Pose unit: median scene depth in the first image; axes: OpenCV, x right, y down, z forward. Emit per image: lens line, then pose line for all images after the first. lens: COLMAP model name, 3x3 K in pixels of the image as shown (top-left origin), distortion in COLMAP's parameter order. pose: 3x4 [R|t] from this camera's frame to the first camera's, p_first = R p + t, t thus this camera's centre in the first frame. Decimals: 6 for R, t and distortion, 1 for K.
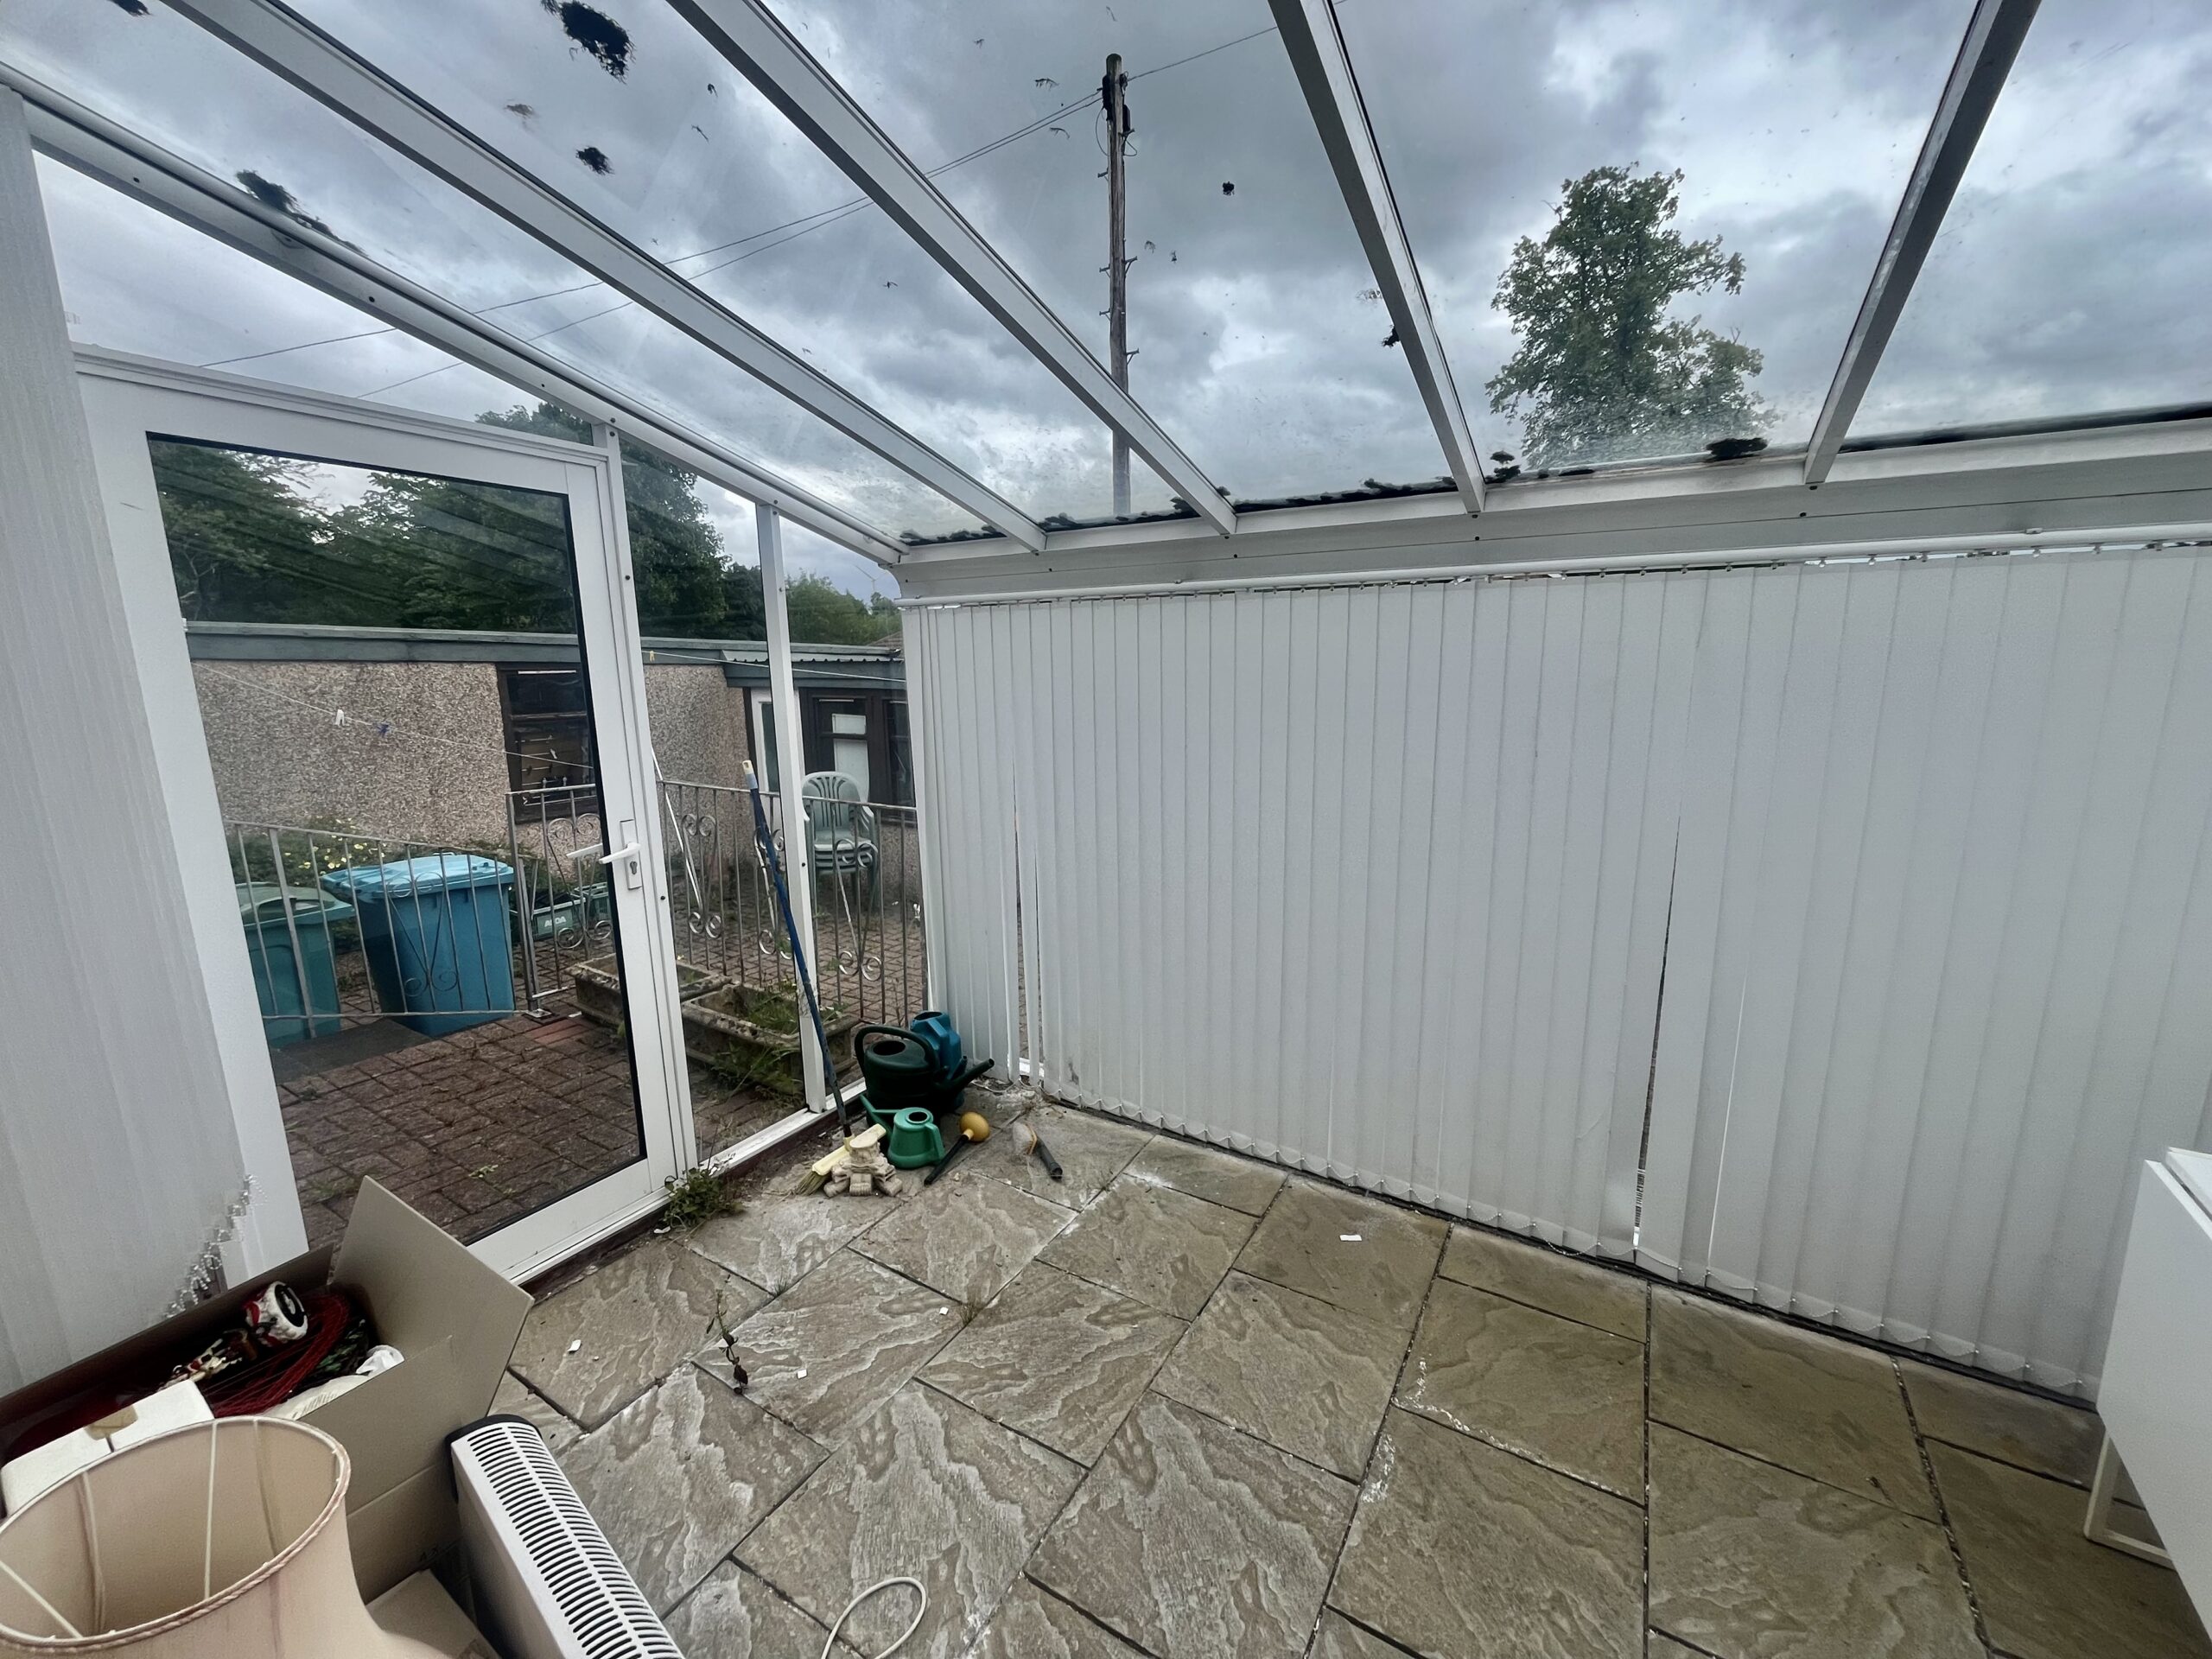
lens RADIAL K [[888.1, 0, 1106.0], [0, 888.1, 829.5], [0, 0, 1]] dist [-0.002966, -0.000842]
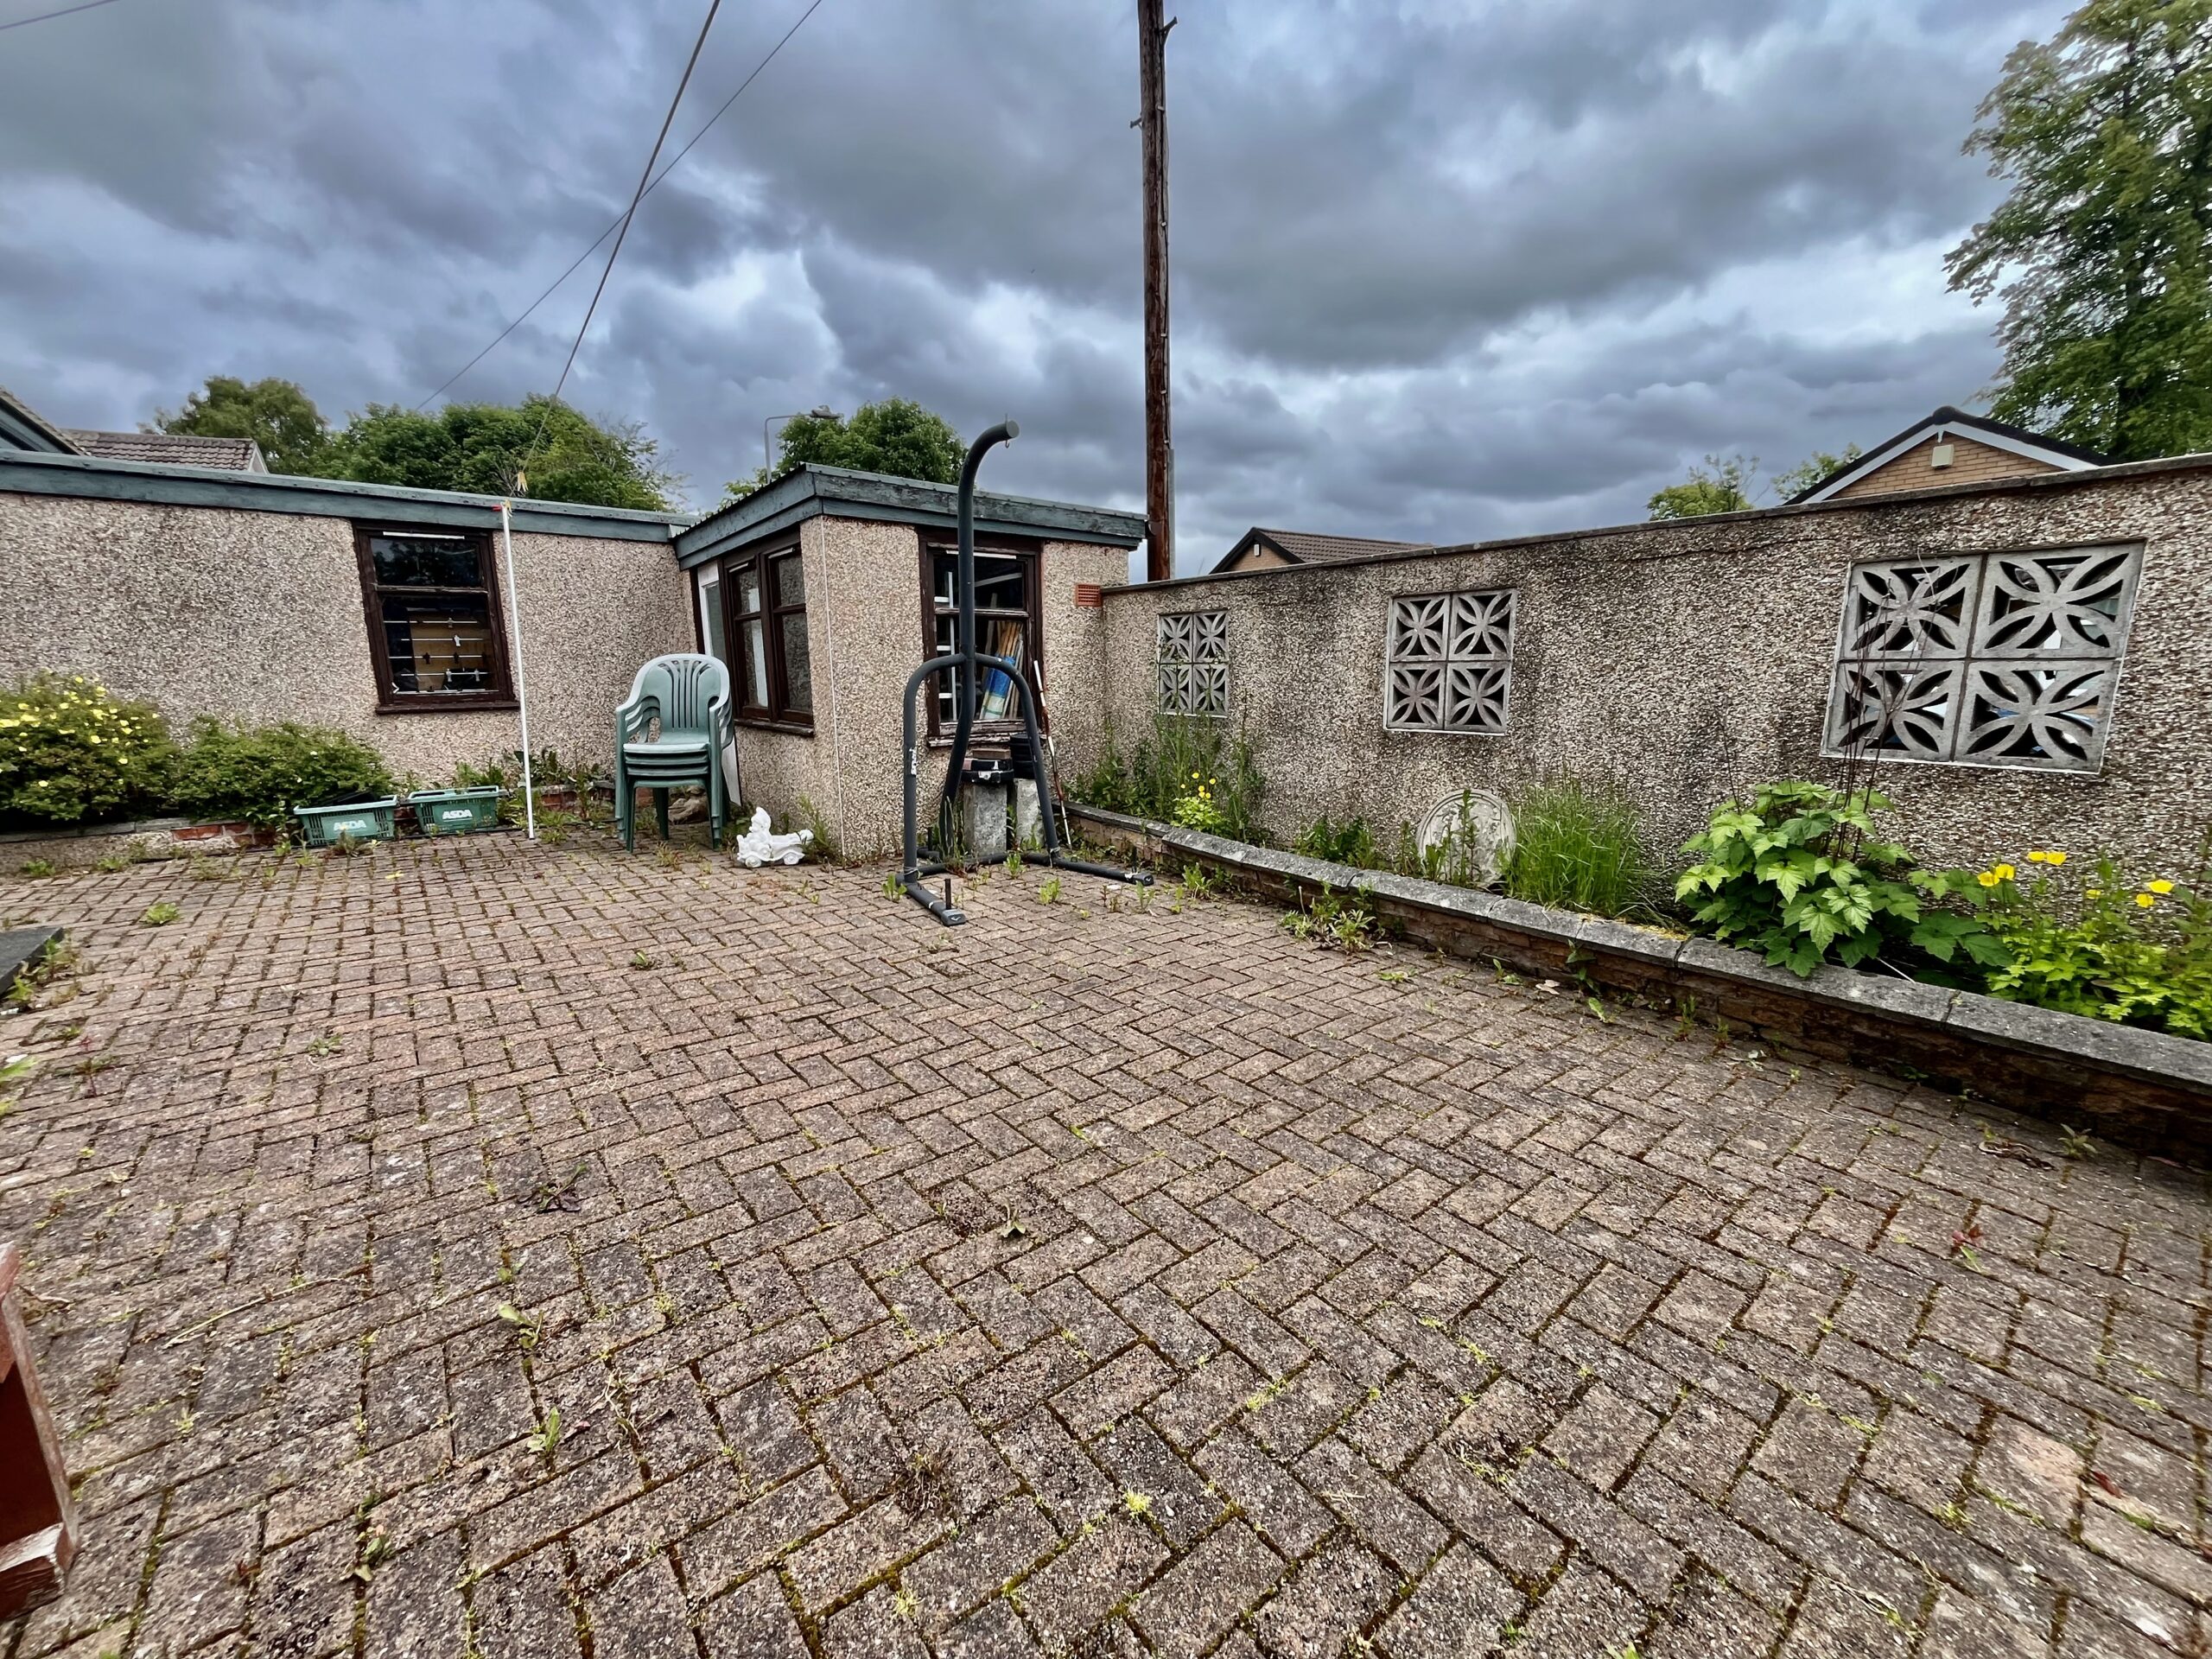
lens RADIAL K [[883.5, 0, 1092.3], [0, 883.5, 825.2], [0, 0, 1]] dist [-0.002334, -0.000350]
pose [[0.935541, 0.053125, -0.349201, 0.240868], [-0.055770, 0.998441, 0.002483, 0.052434], [0.348788, 0.017152, 0.937045, 0.394297]]
